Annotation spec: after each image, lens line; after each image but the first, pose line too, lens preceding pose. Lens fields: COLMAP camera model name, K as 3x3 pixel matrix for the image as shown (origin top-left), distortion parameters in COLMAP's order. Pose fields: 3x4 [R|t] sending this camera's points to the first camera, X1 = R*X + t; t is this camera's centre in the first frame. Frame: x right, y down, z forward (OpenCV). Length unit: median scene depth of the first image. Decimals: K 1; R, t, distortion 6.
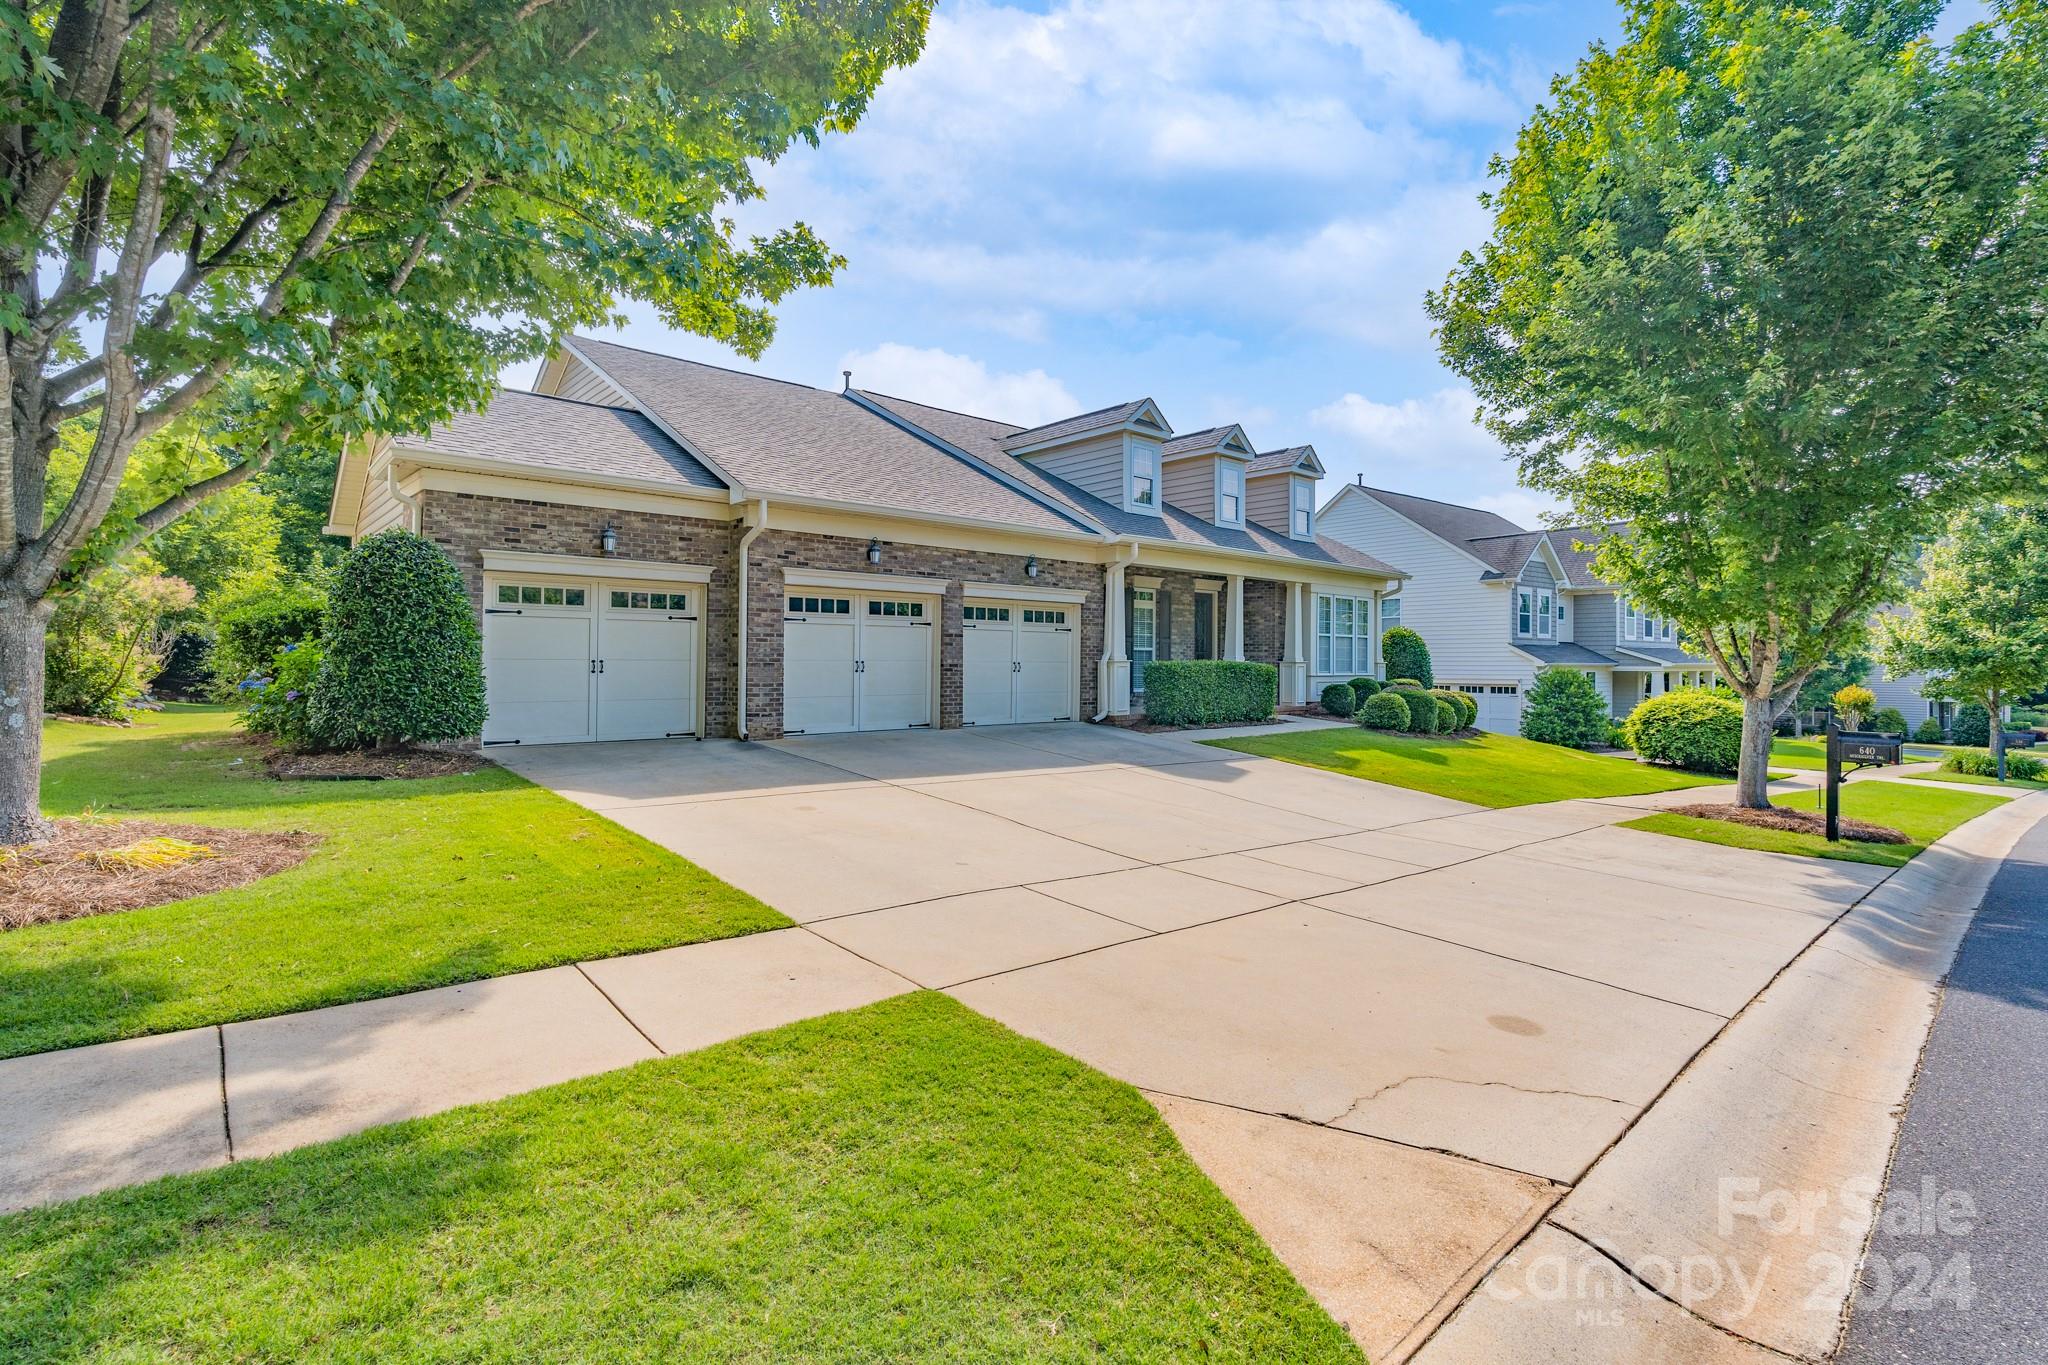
lens RADIAL K [[913.0, 0, 1028.5], [0, 913.0, 655.1], [0, 0, 1]] dist [-0.004704, 0.000208]
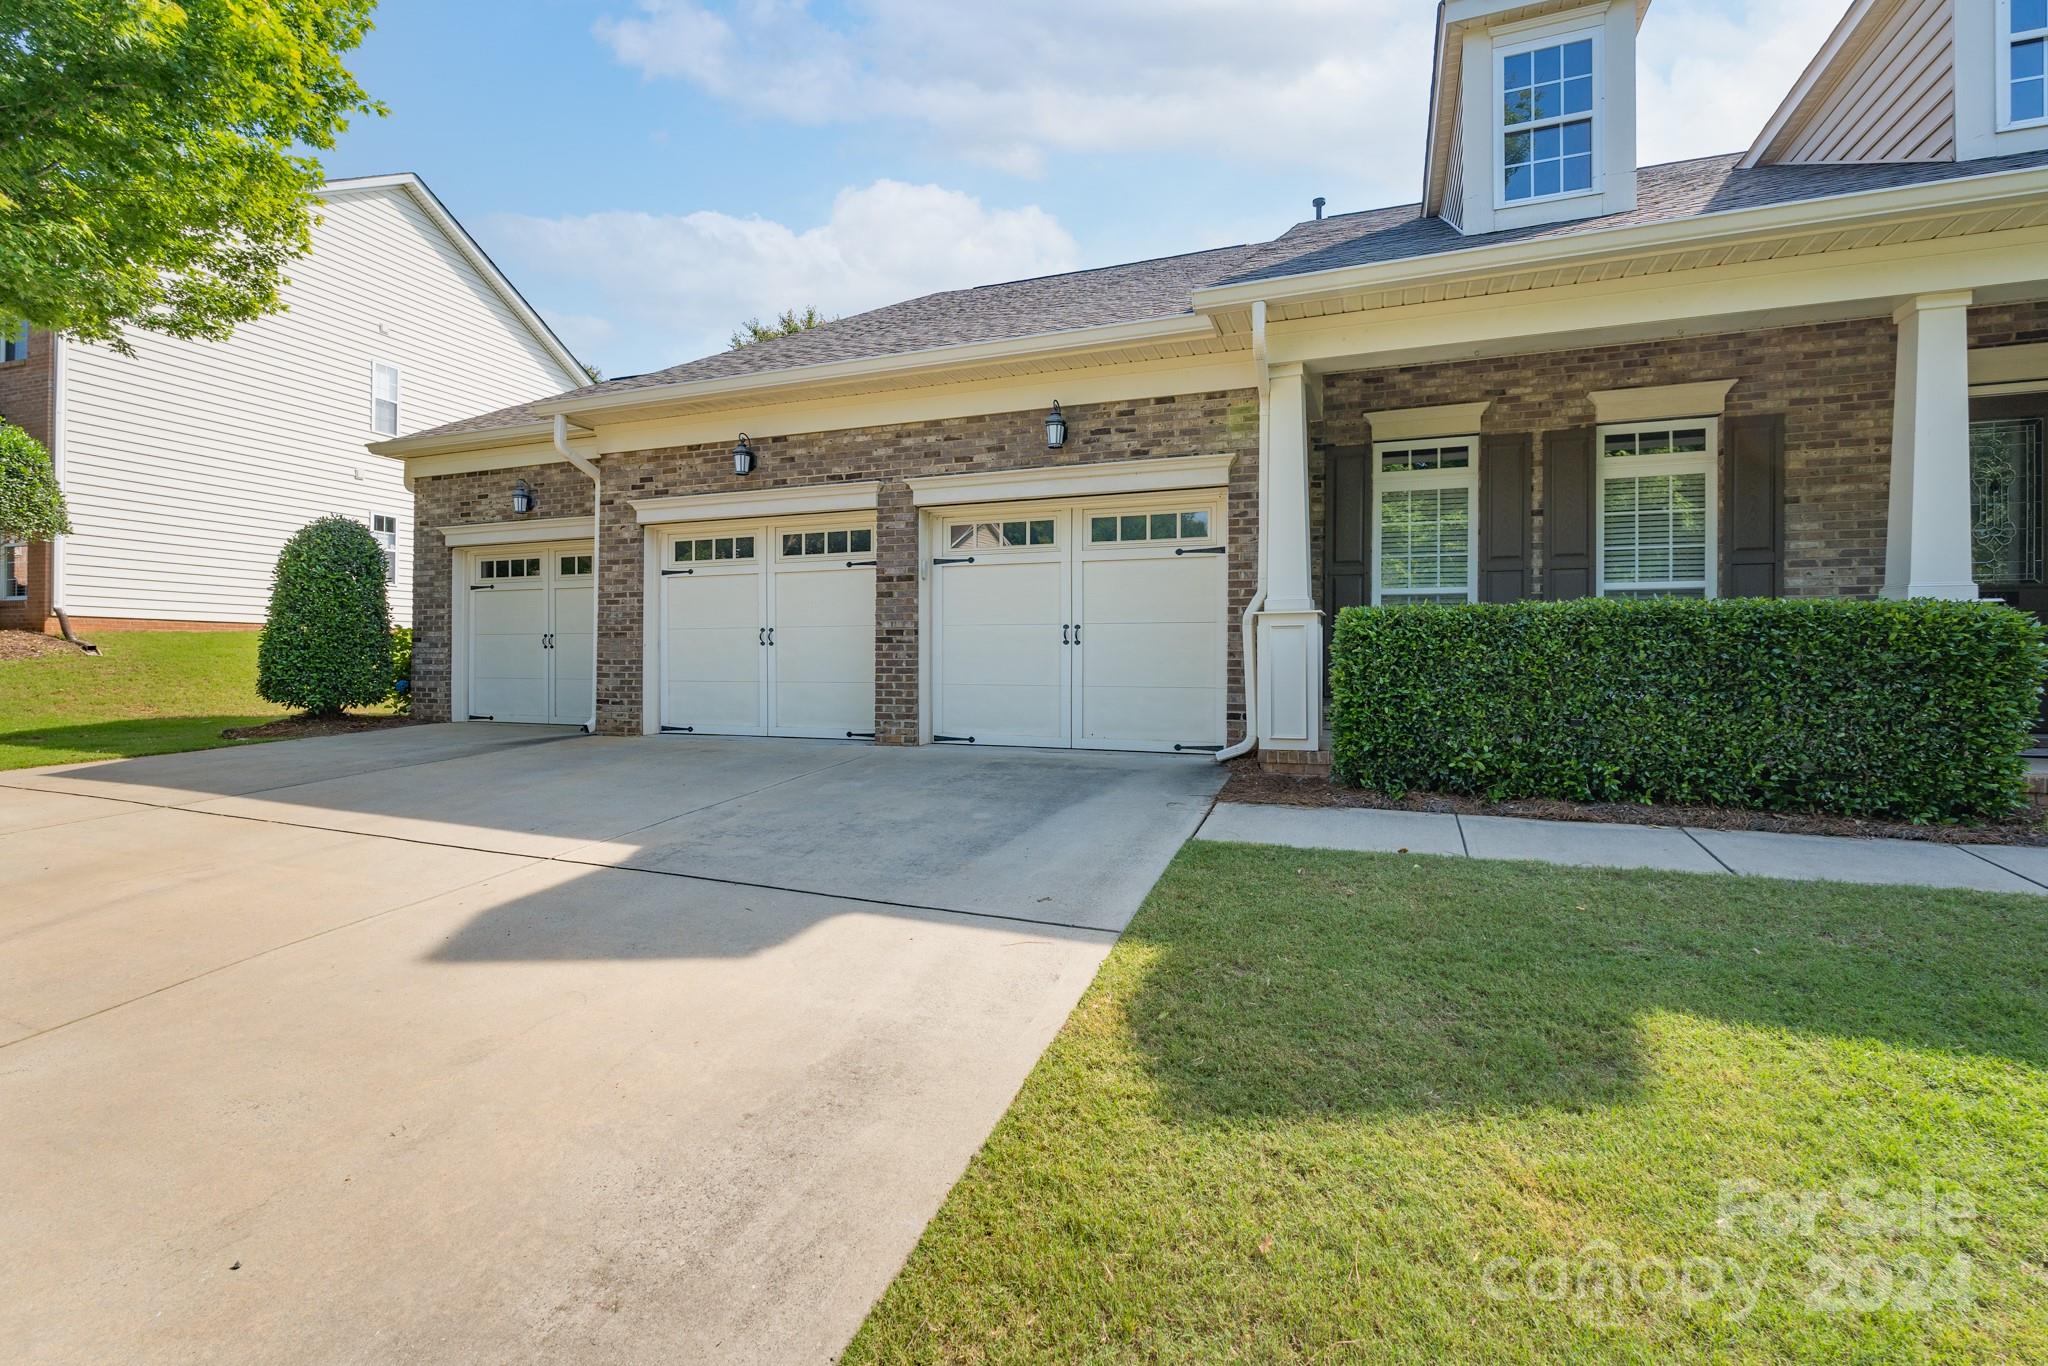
lens RADIAL K [[913.0, 0, 1028.5], [0, 913.0, 655.6], [0, 0, 1]] dist [-0.004704, 0.000208]
pose [[0.473761, -0.010518, -0.880591, 0.482027], [0.009774, 0.999930, -0.006685, 0.032566], [0.880599, -0.005439, 0.473831, 0.862717]]
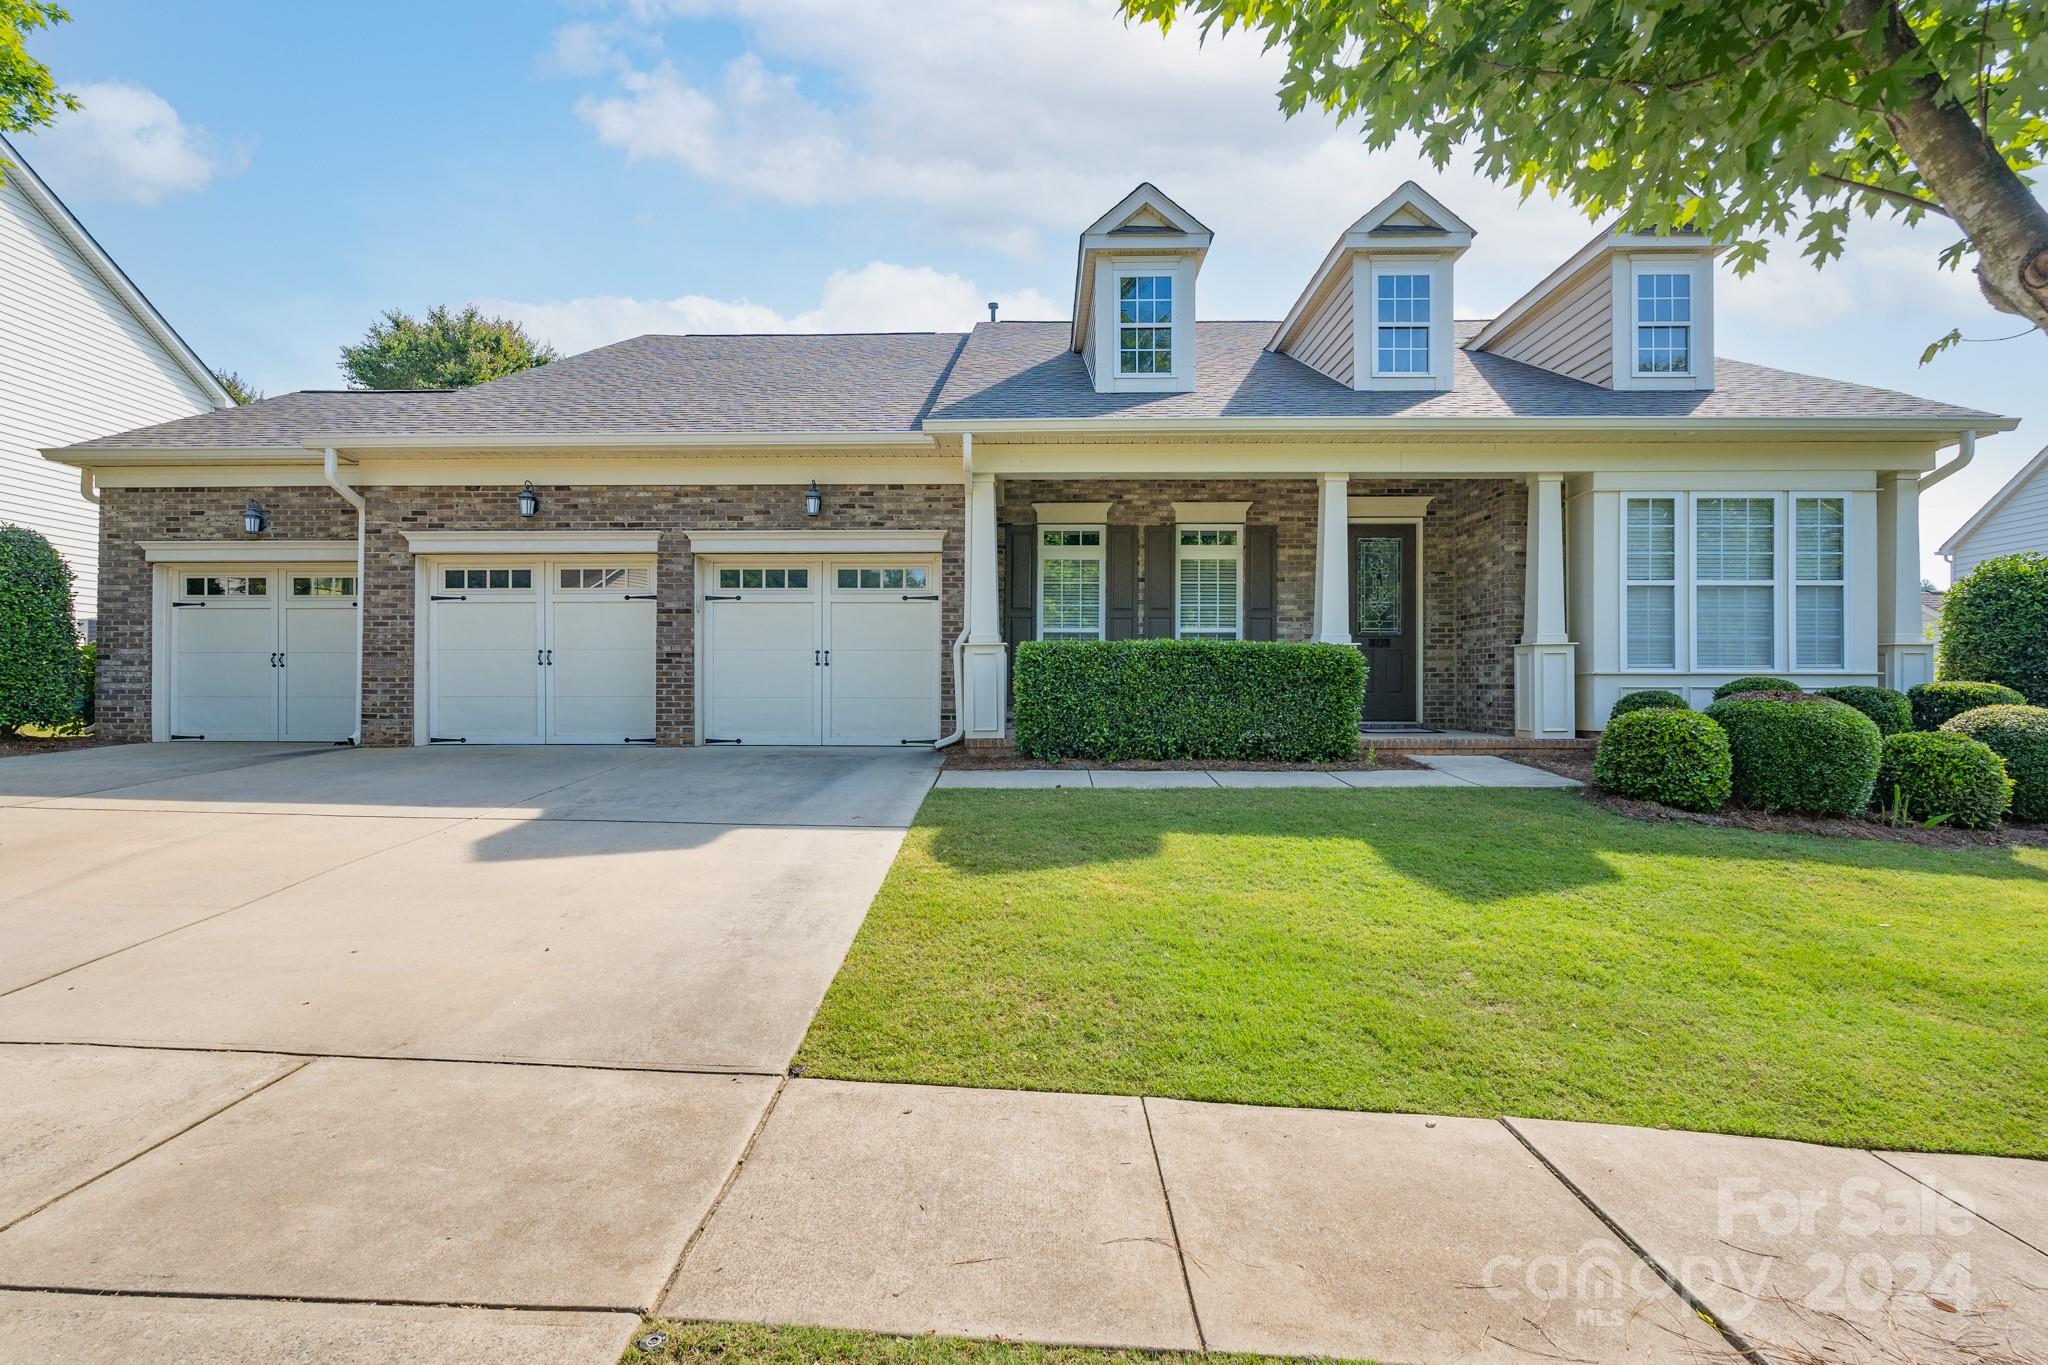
lens RADIAL K [[934.5, 0, 1018.0], [0, 934.5, 671.1], [0, 0, 1]] dist [-0.003578, -0.000691]
pose [[0.746566, -0.018558, -0.665052, 0.619074], [0.010117, 0.999812, -0.016542, 0.040678], [0.665234, 0.005621, 0.746614, 0.692952]]
